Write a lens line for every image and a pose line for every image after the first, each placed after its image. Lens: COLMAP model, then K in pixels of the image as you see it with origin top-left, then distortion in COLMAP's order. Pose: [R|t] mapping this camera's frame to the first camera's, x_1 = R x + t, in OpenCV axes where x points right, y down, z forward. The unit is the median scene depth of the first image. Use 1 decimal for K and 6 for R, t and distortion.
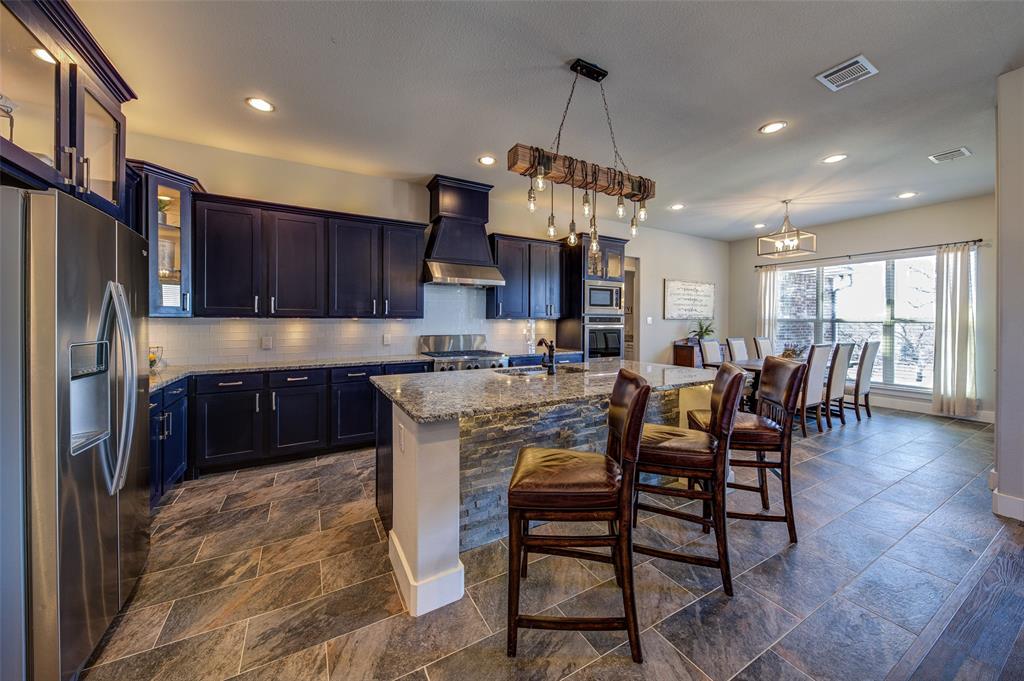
lens RADIAL K [[361.3, 0, 512.2], [0, 361.3, 330.2], [0, 0, 1]] dist [-0.000664, -0.000083]
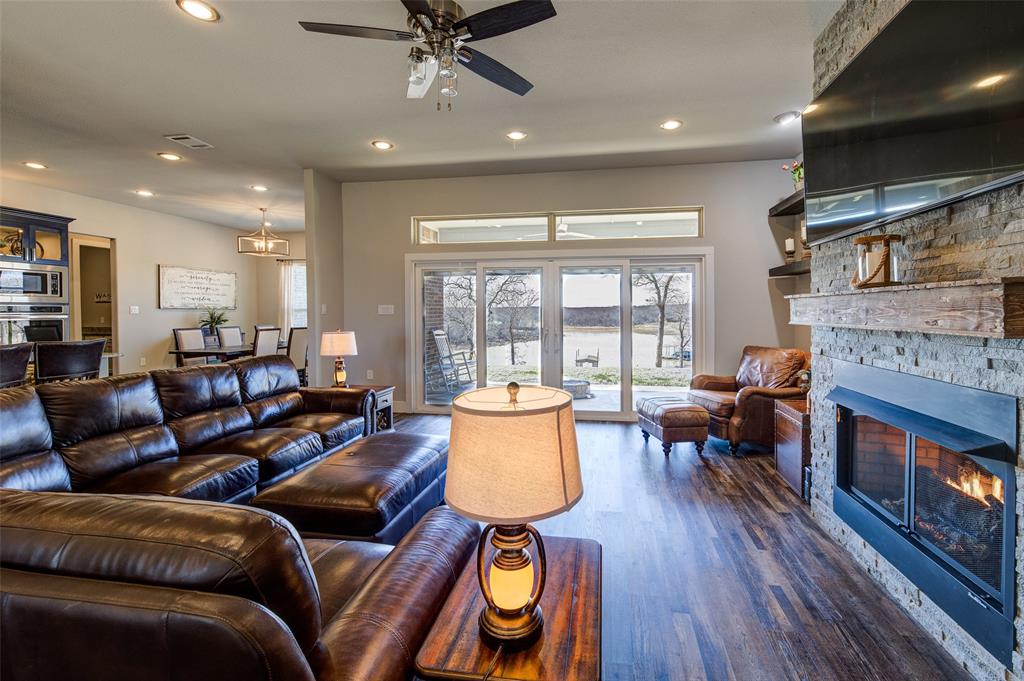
lens RADIAL K [[430.4, 0, 538.7], [0, 430.4, 319.1], [0, 0, 1]] dist [0.001156, 0.000125]
pose [[0.622098, -0.014205, 0.782810, 0.198781], [0.016152, 0.999855, 0.005307, 0.007746], [-0.782773, 0.009343, 0.622238, -0.538223]]
